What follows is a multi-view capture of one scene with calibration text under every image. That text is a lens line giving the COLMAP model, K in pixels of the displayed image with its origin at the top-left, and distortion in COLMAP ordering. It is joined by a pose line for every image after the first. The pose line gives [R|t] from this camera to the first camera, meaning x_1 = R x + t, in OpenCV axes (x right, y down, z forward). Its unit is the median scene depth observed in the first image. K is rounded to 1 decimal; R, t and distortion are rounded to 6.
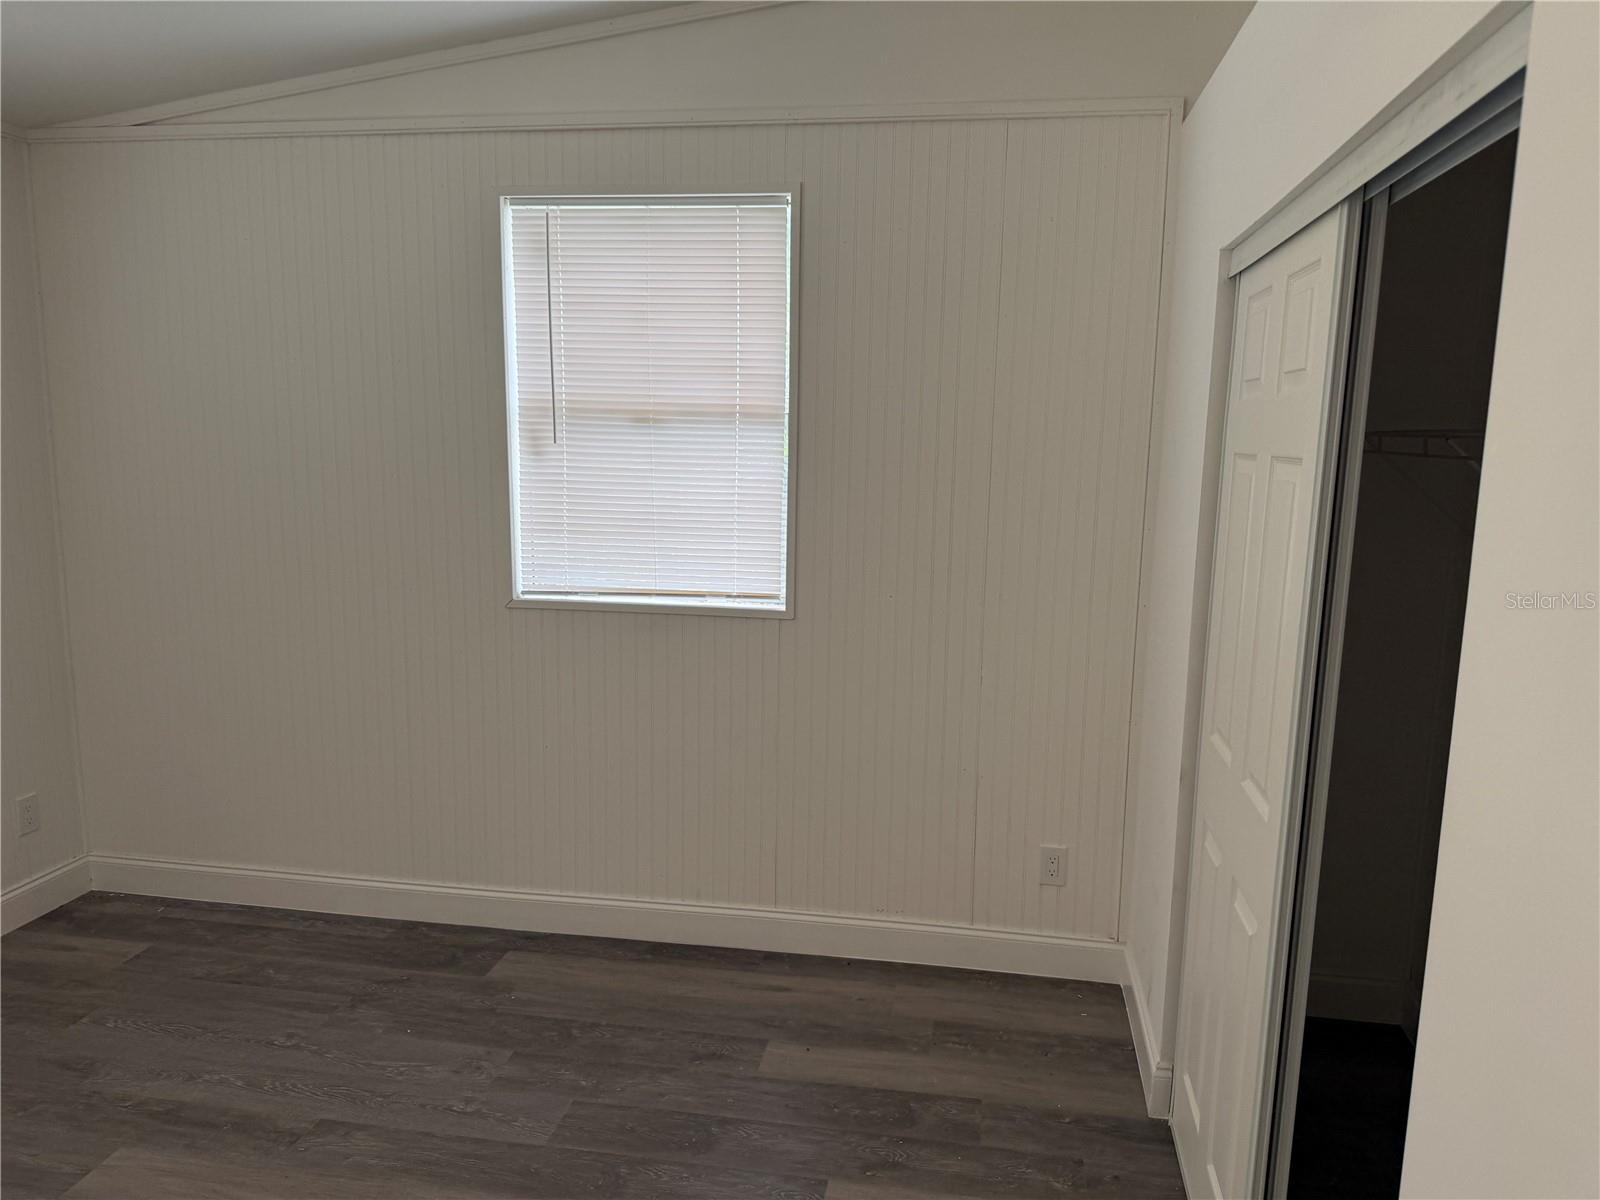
lens RADIAL K [[1152.0, 0, 777.5], [0, 1152.0, 604.5], [0, 0, 1]] dist [0.093270, -0.075874]
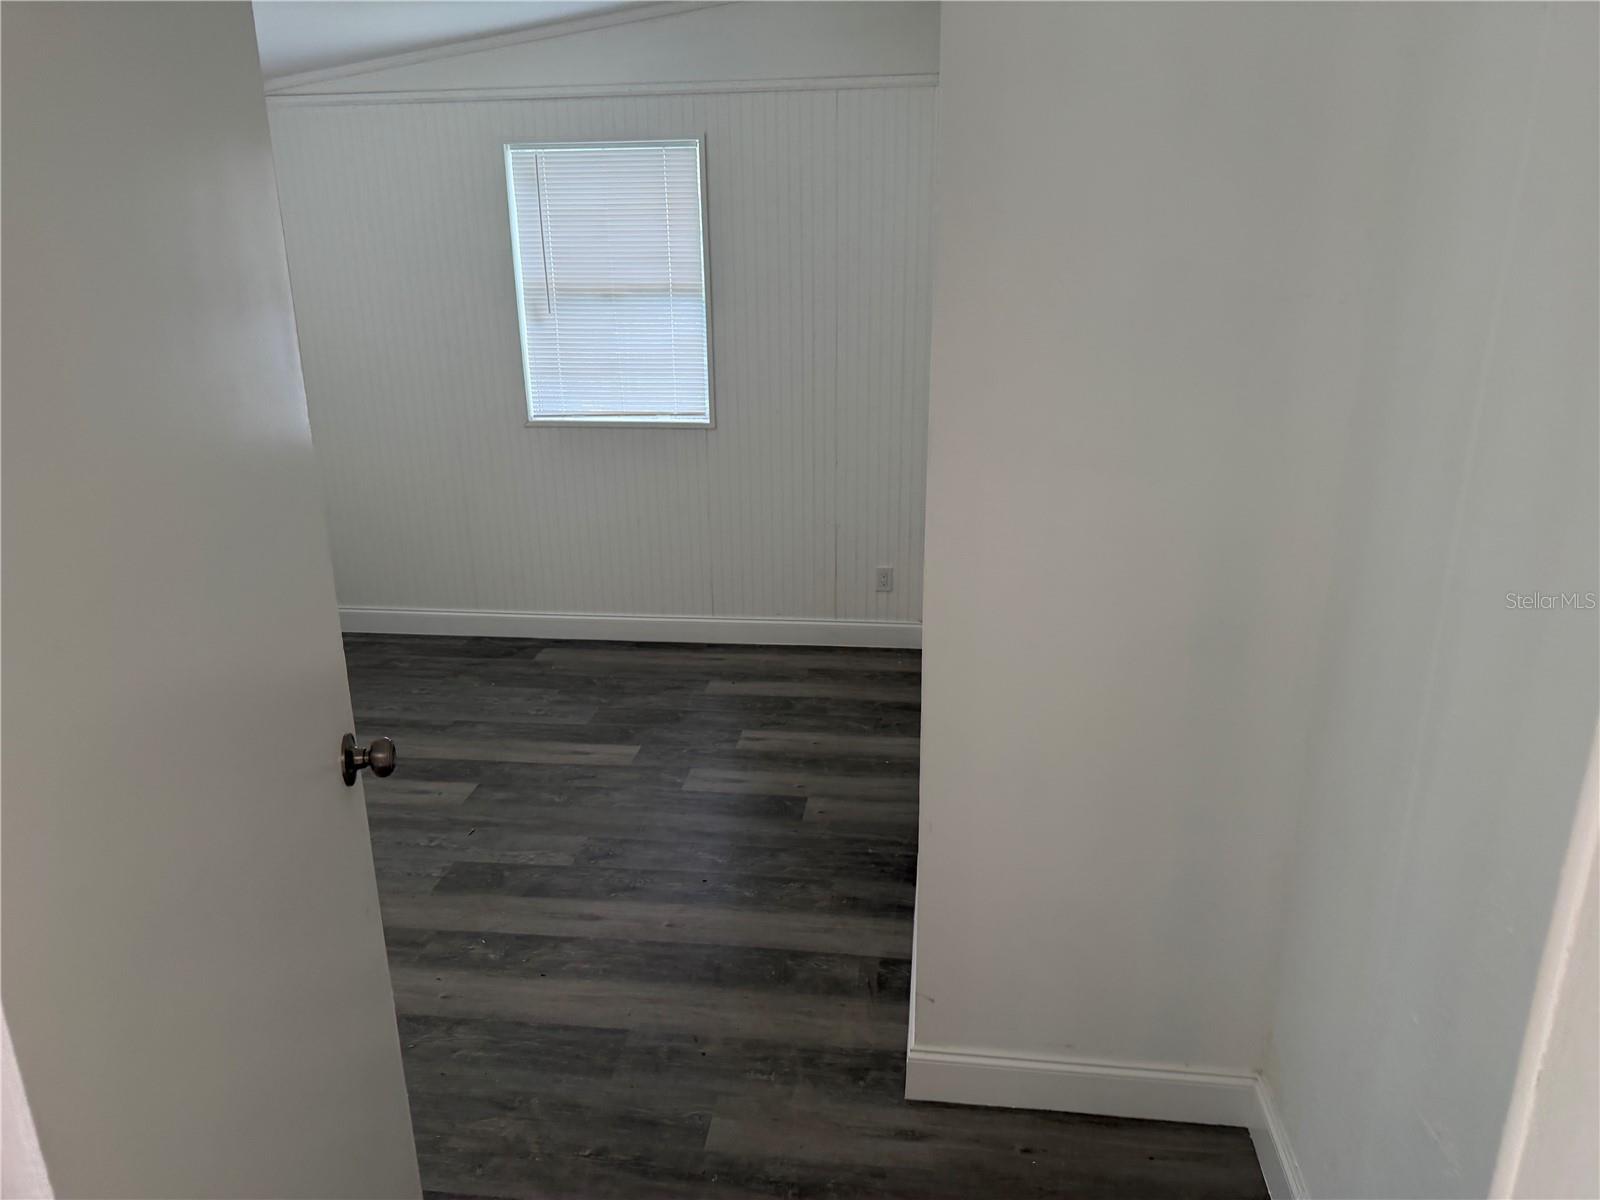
lens RADIAL K [[1111.5, 0, 803.8], [0, 1111.5, 644.3], [0, 0, 1]] dist [0.098142, -0.176100]
pose [[0.997074, -0.045075, 0.061742, 0.027911], [0.033331, 0.983188, 0.179528, 0.033406], [-0.068796, -0.176944, 0.981814, -0.546111]]
